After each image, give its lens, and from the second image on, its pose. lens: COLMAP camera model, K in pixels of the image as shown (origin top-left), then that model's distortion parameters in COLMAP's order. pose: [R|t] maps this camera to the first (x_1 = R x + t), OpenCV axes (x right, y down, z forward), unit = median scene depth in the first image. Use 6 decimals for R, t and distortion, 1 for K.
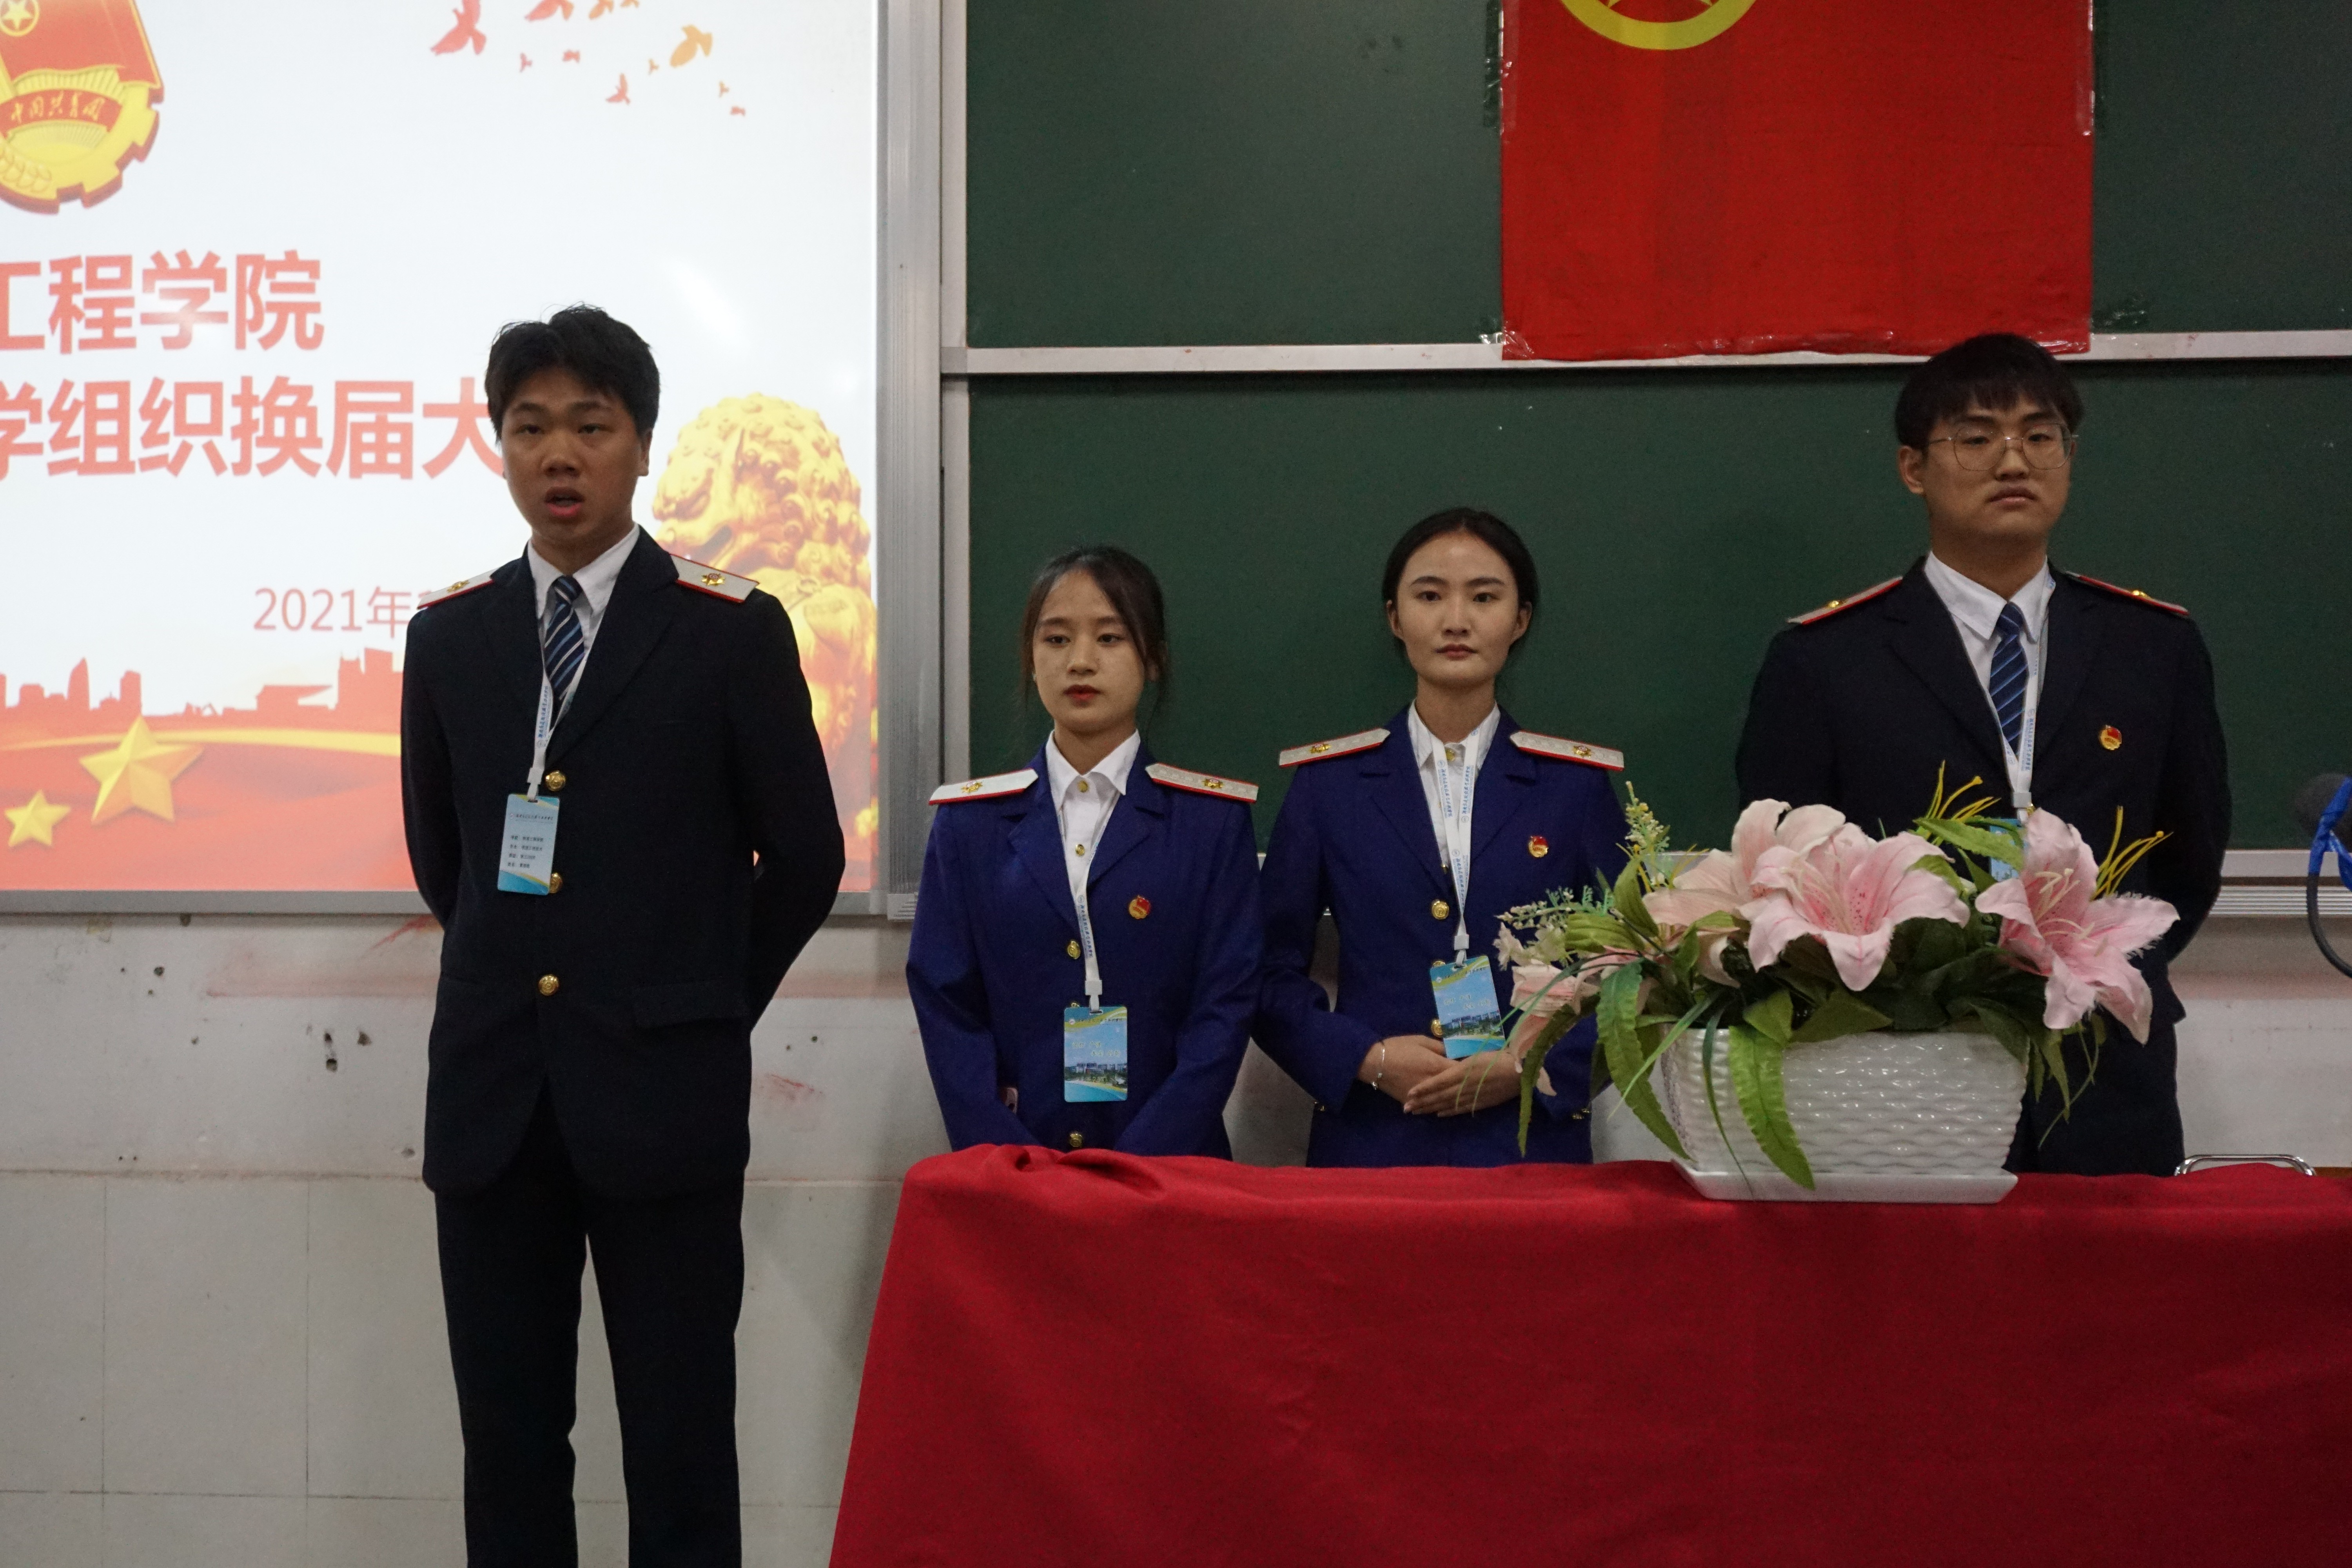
lens RADIAL K [[2301.4, 0, 1178.8], [0, 2301.4, 781.6], [0, 0, 1]] dist [-0.002722, 0.005499]
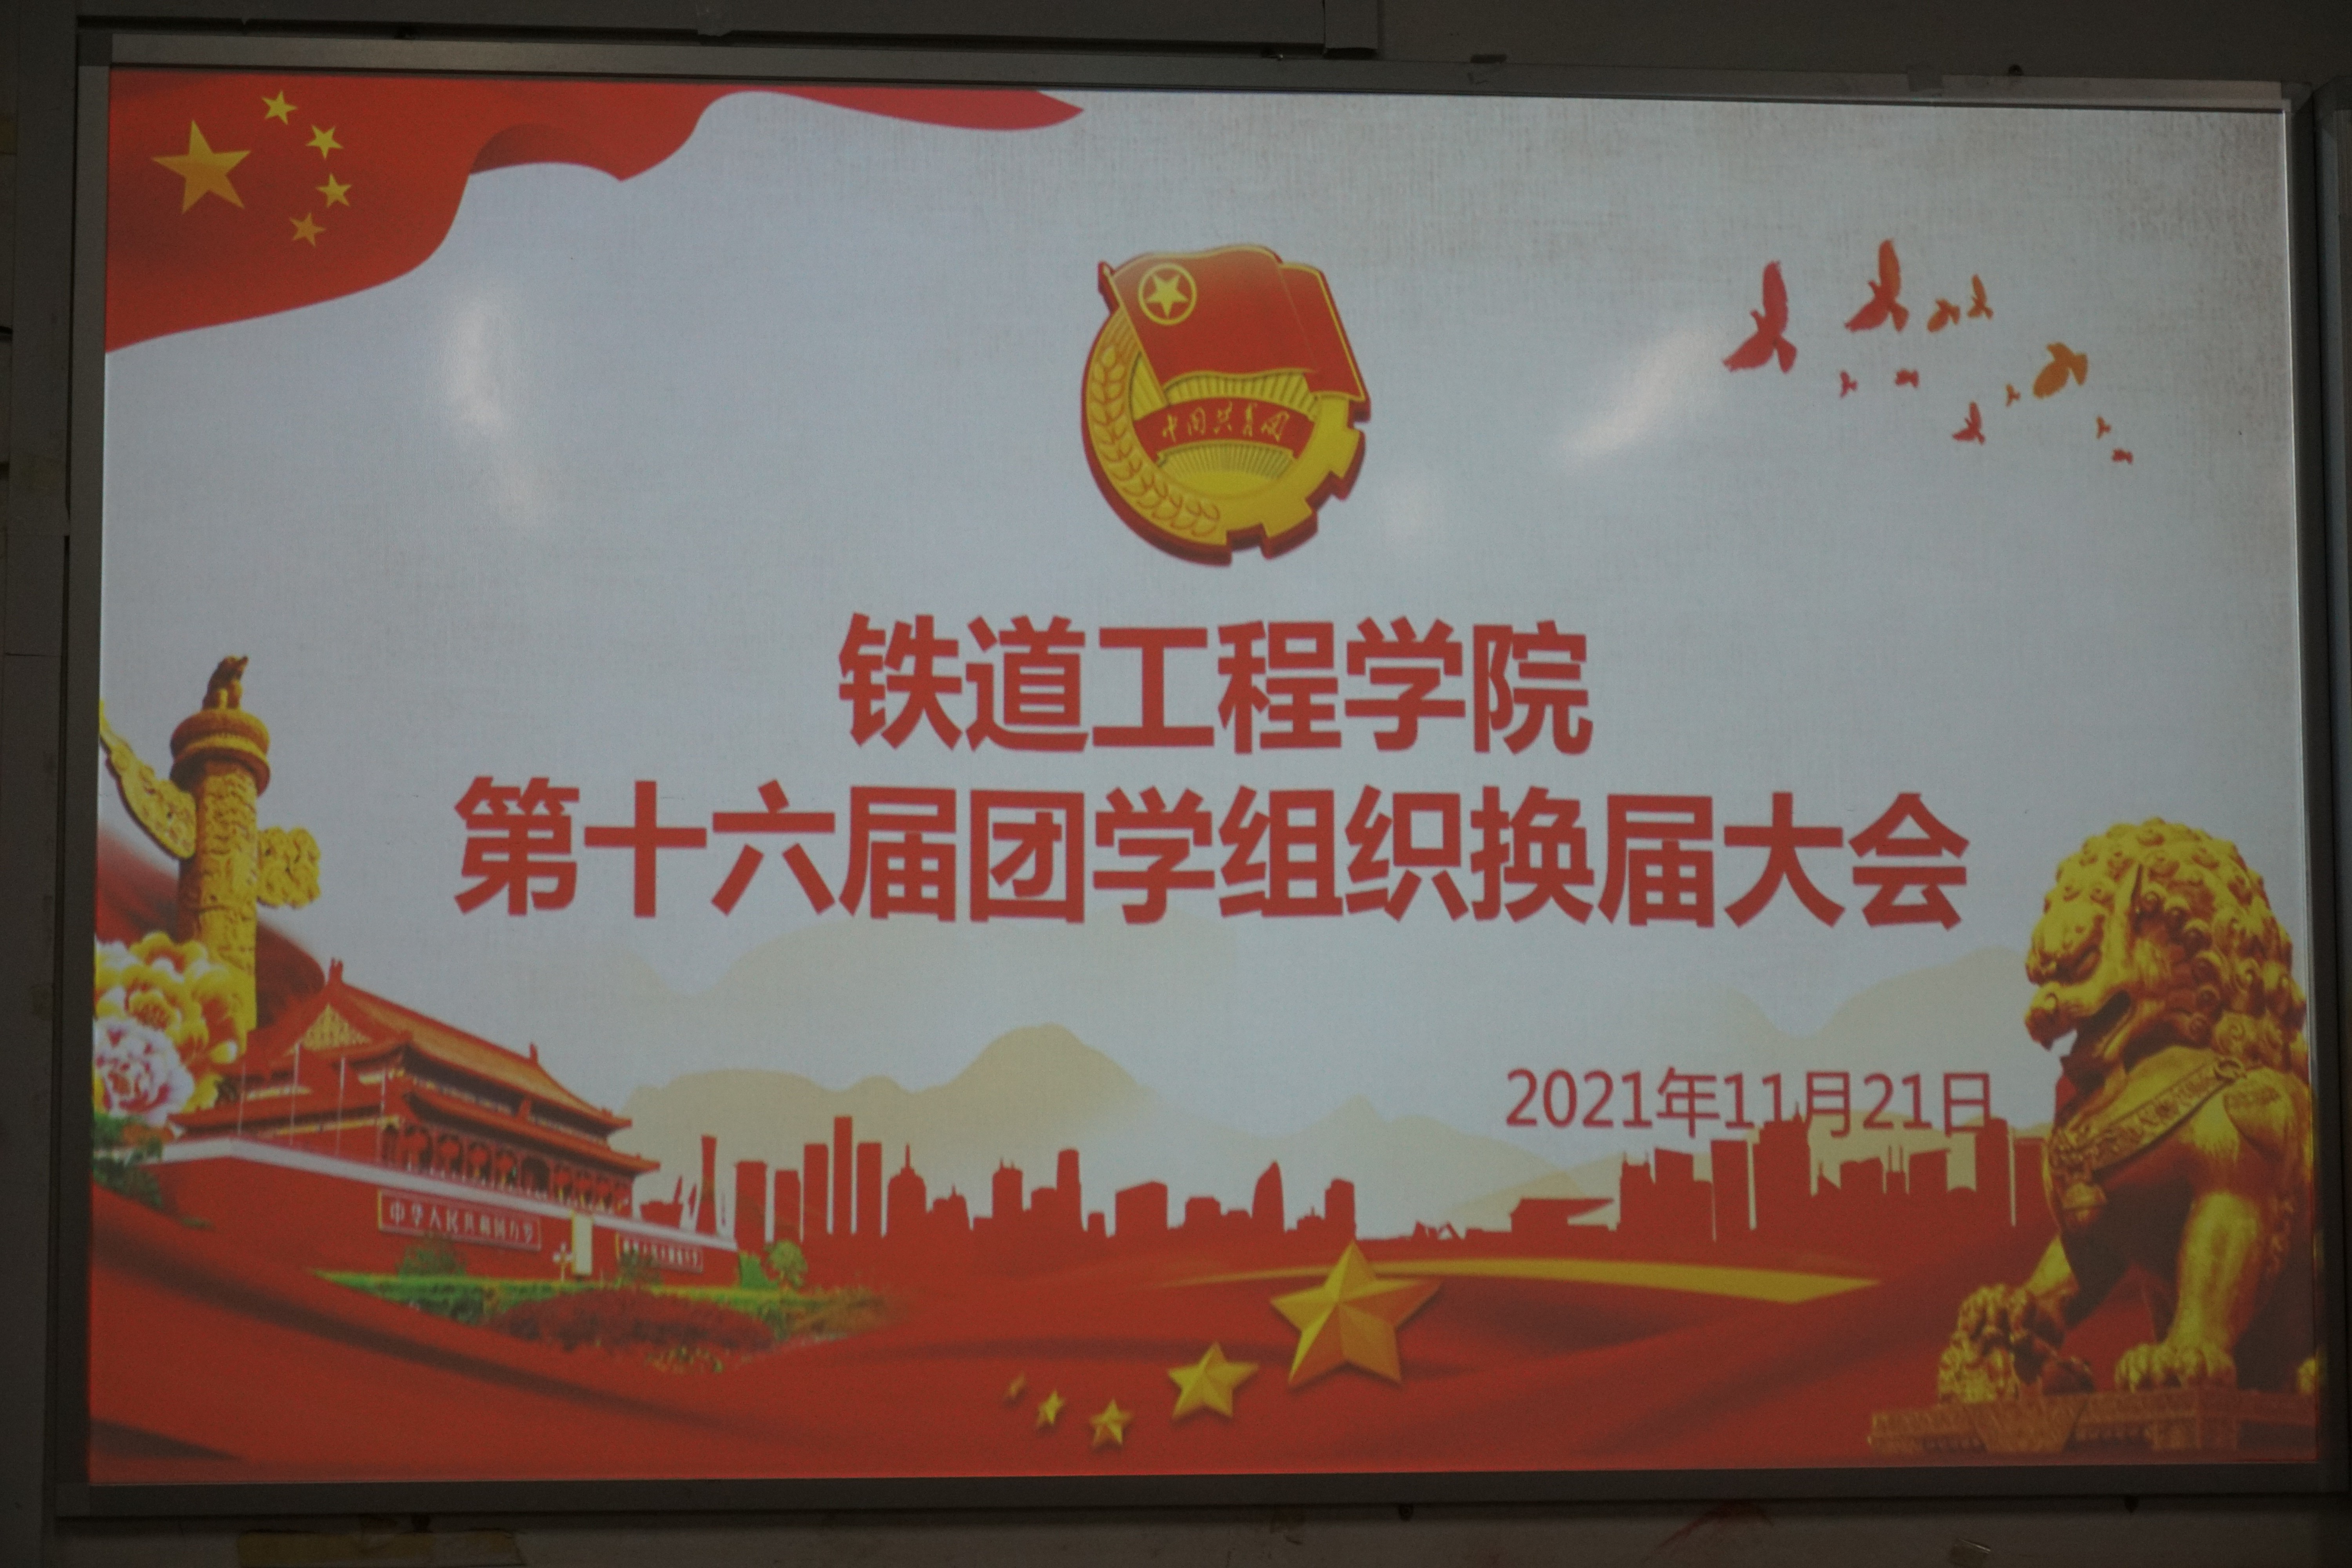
lens RADIAL K [[5096.9, 0, 1175.4], [0, 5096.9, 784.0], [0, 0, 1]] dist [-0.005637, -0.017320]
pose [[0.984422, 0.008974, 0.175594, -0.814360], [0.001328, 0.998289, -0.058466, -0.081121], [-0.175818, 0.057789, 0.982725, -0.634447]]
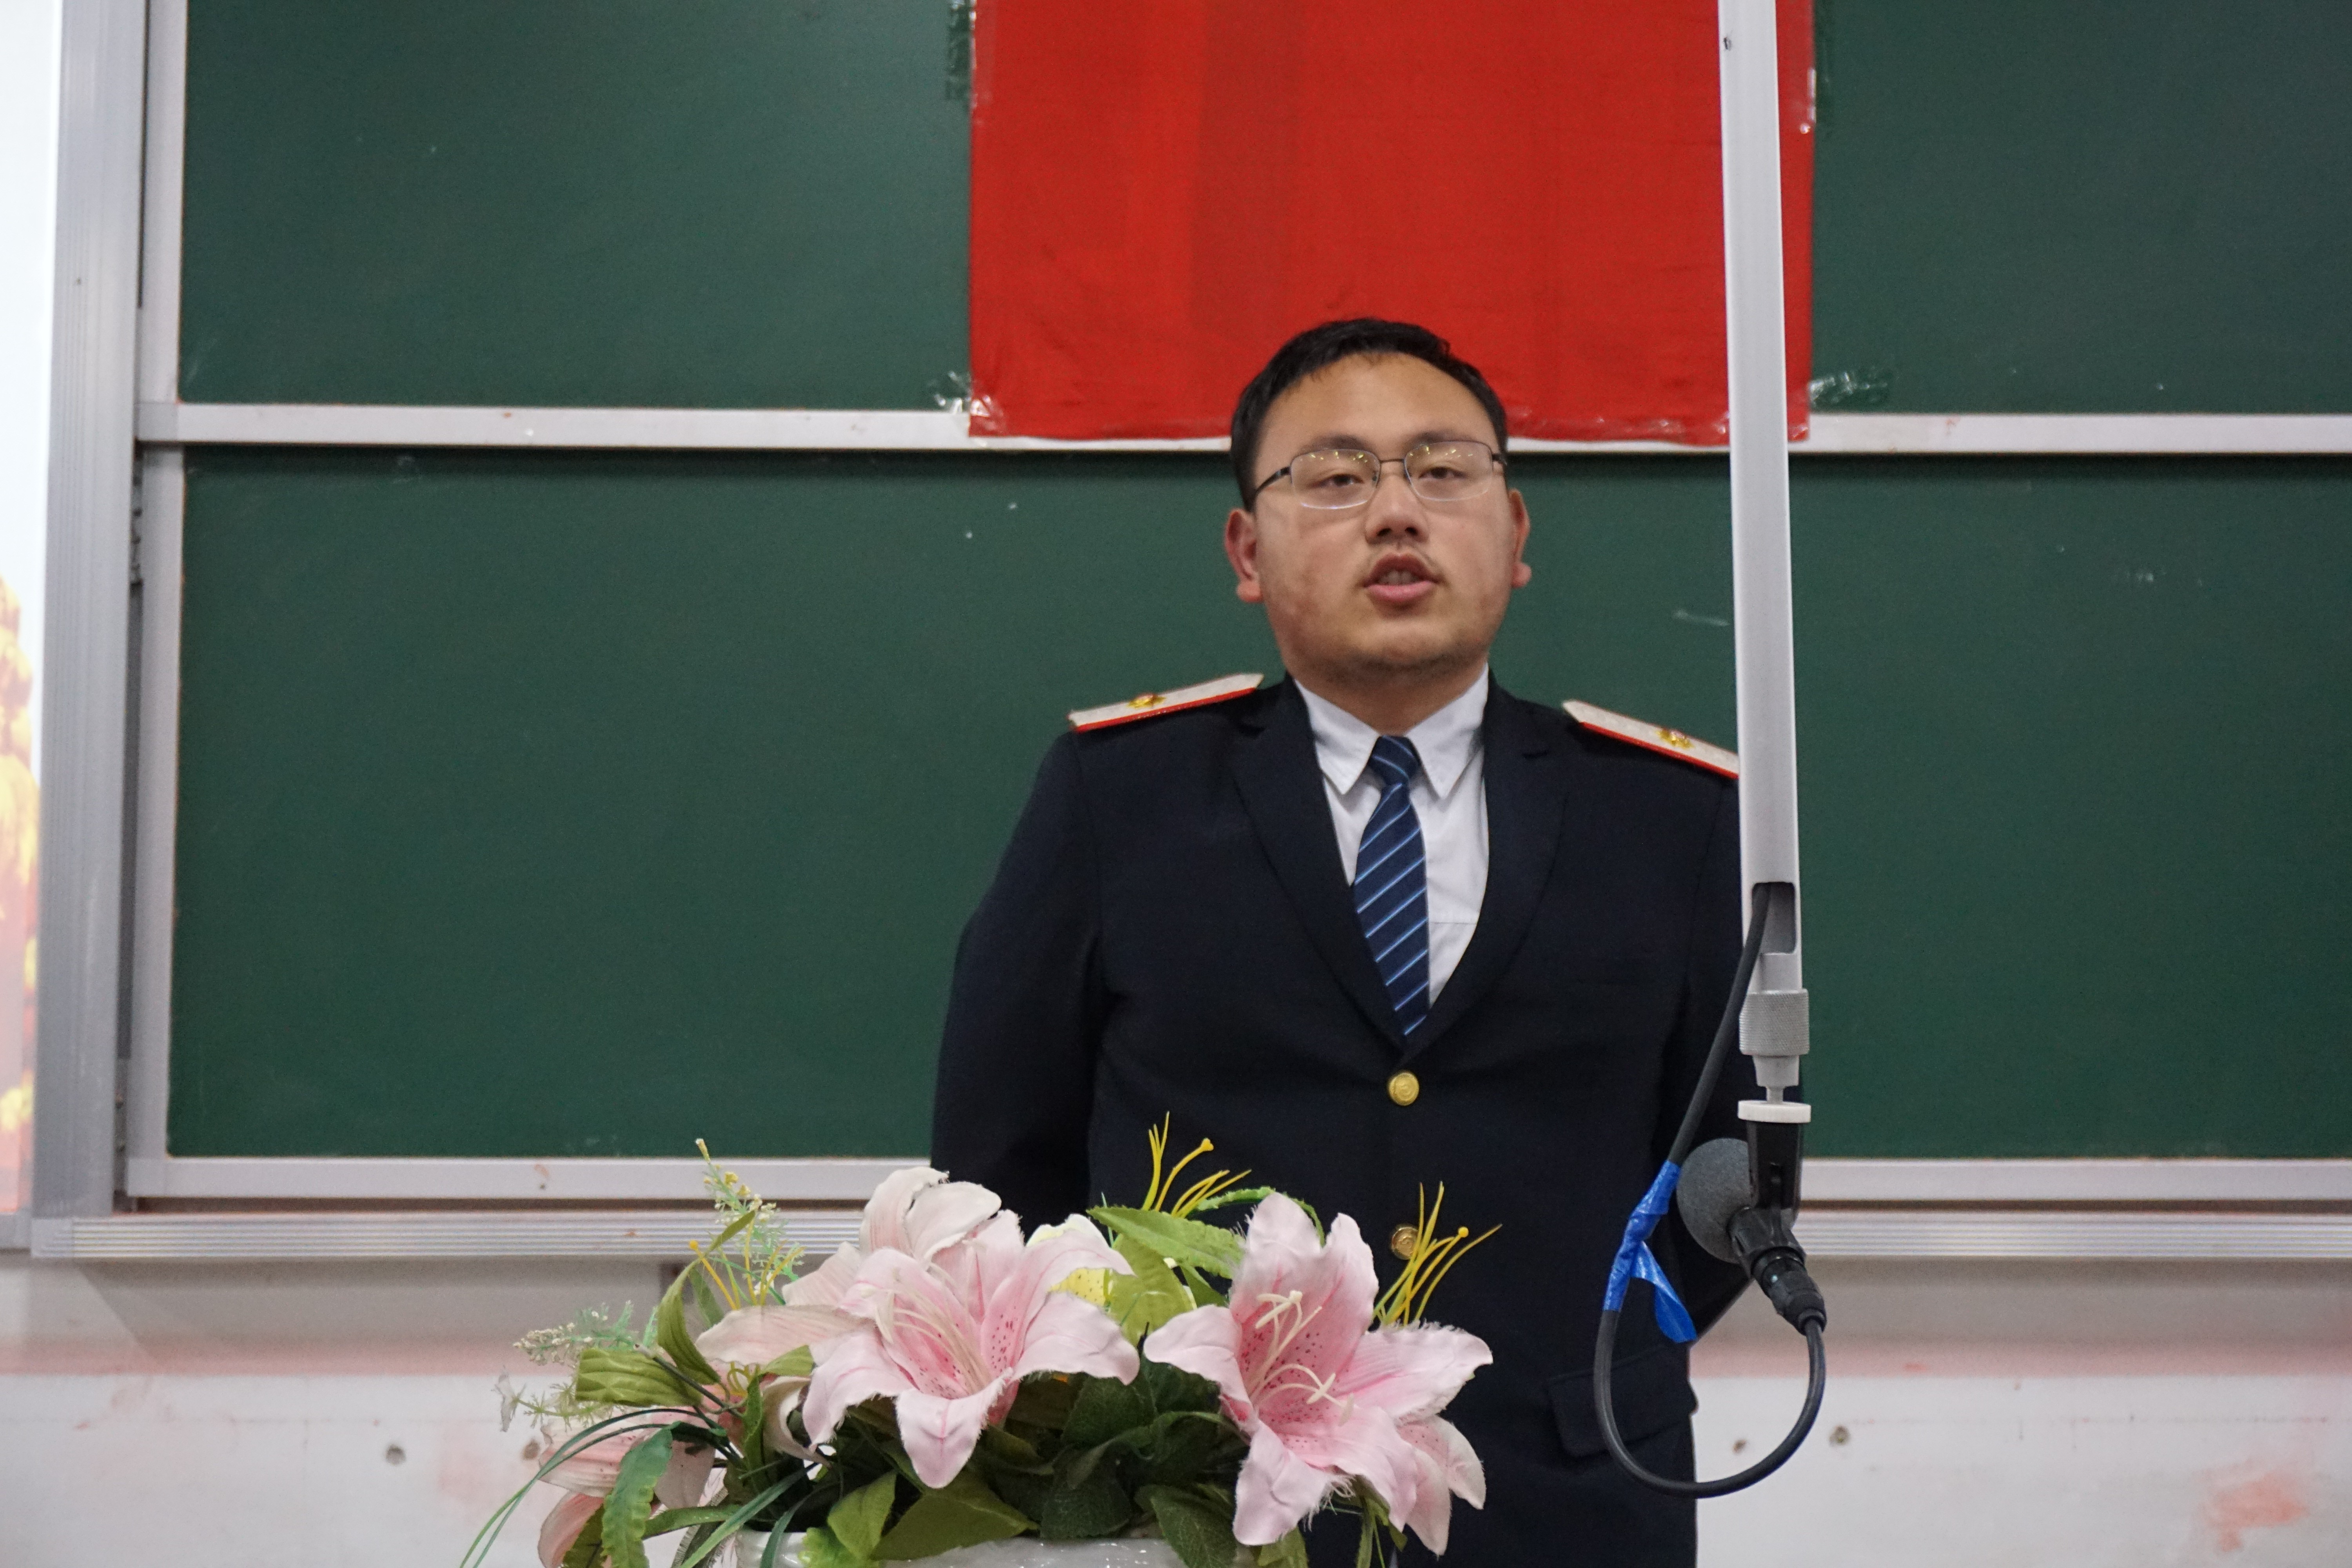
lens RADIAL K [[3263.9, 0, 1176.9], [0, 3263.9, 791.8], [0, 0, 1]] dist [0.007464, 0.037549]
pose [[0.997834, 0.010507, 0.064943, 0.136179], [-0.007005, 0.998521, -0.053912, -0.024991], [-0.065413, 0.053341, 0.996432, 0.033086]]
